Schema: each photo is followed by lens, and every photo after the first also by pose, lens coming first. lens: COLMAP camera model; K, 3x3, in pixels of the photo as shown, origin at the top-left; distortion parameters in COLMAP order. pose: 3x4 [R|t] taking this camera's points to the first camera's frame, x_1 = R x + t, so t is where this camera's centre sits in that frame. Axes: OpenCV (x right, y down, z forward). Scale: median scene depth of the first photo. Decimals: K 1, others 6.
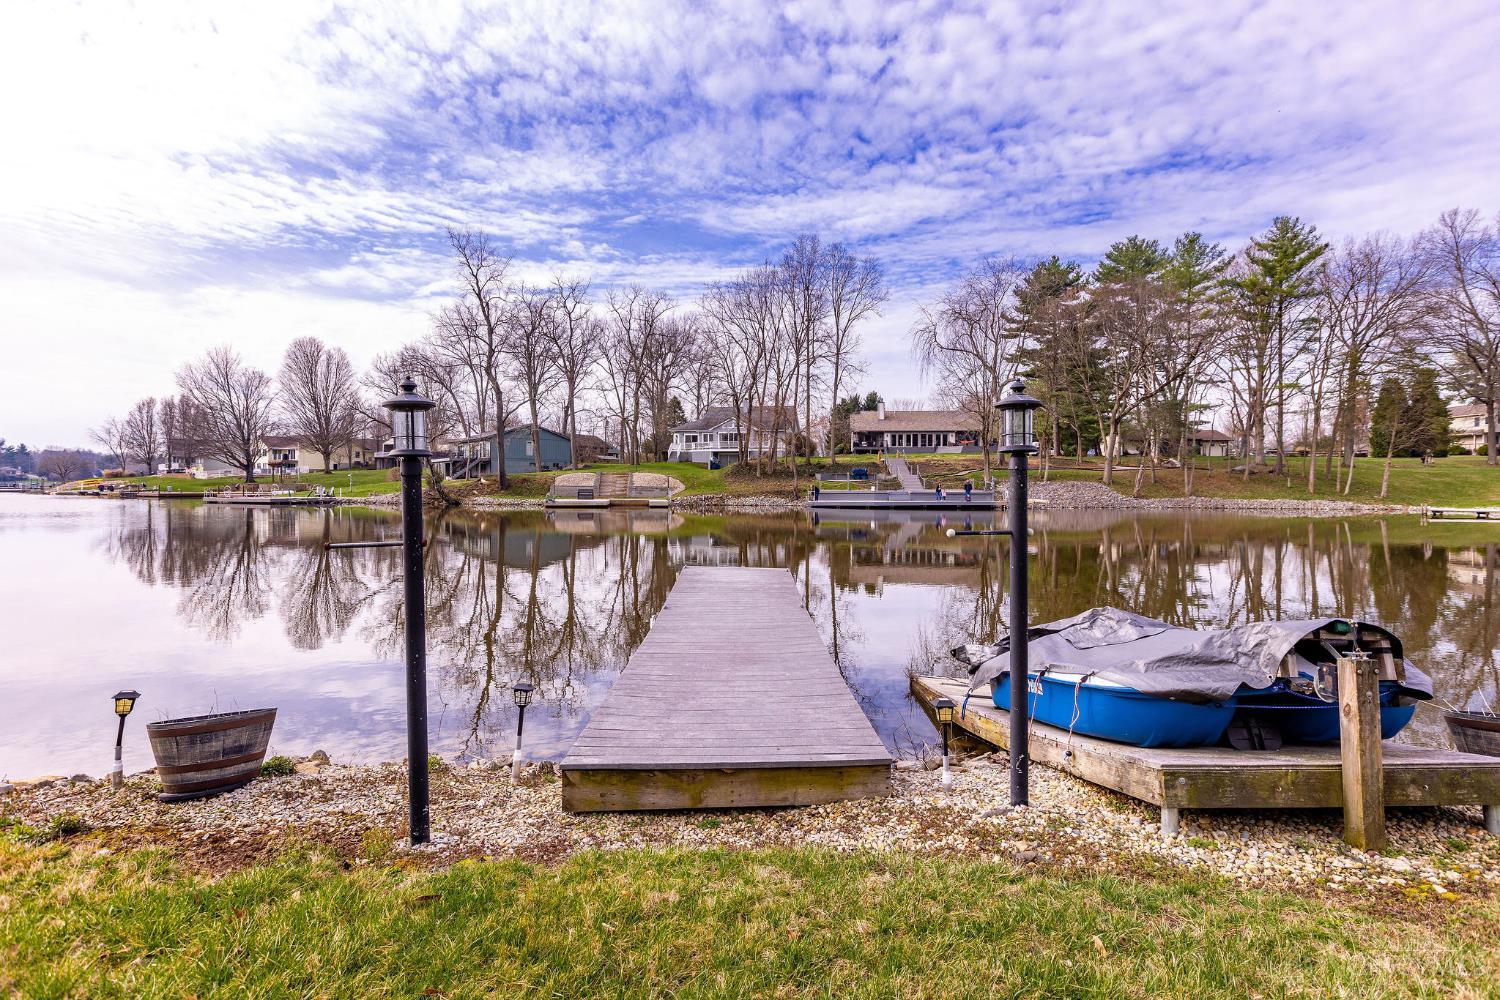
lens RADIAL K [[780.5, 0, 748.7], [0, 780.5, 496.9], [0, 0, 1]] dist [0.001384, 0.000340]
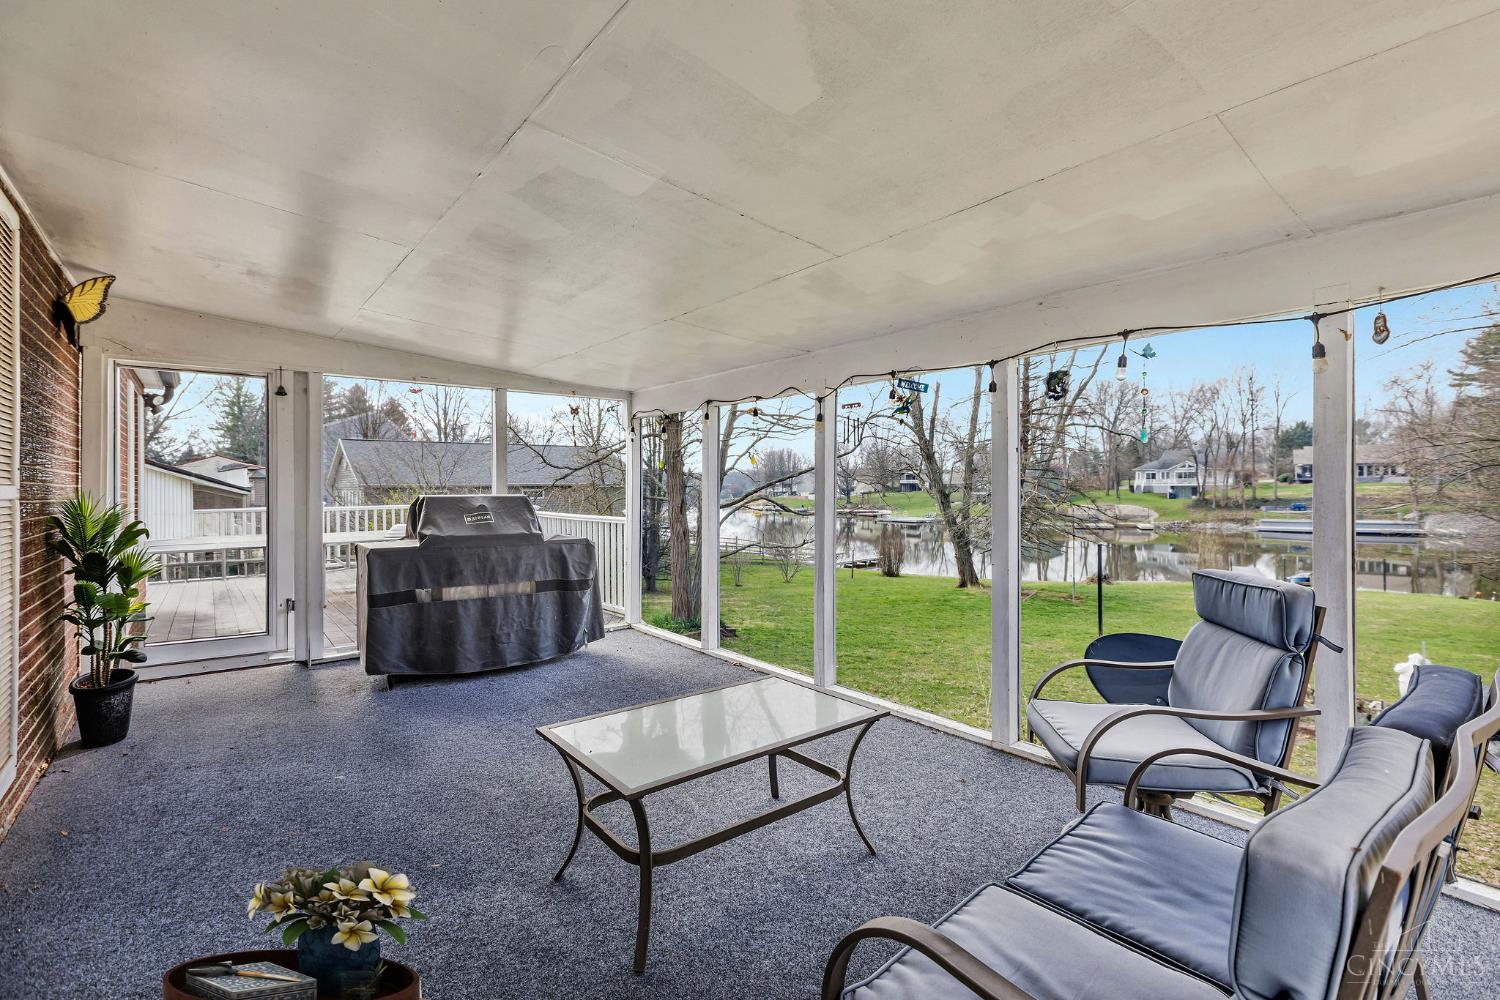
lens RADIAL K [[672.4, 0, 752.5], [0, 672.4, 484.8], [0, 0, 1]] dist [0.004706, -0.001730]
pose [[0.848217, -0.014447, -0.529451, -0.052993], [0.004426, 0.999786, -0.020191, -0.047486], [0.529630, 0.014783, 0.848100, -0.572527]]
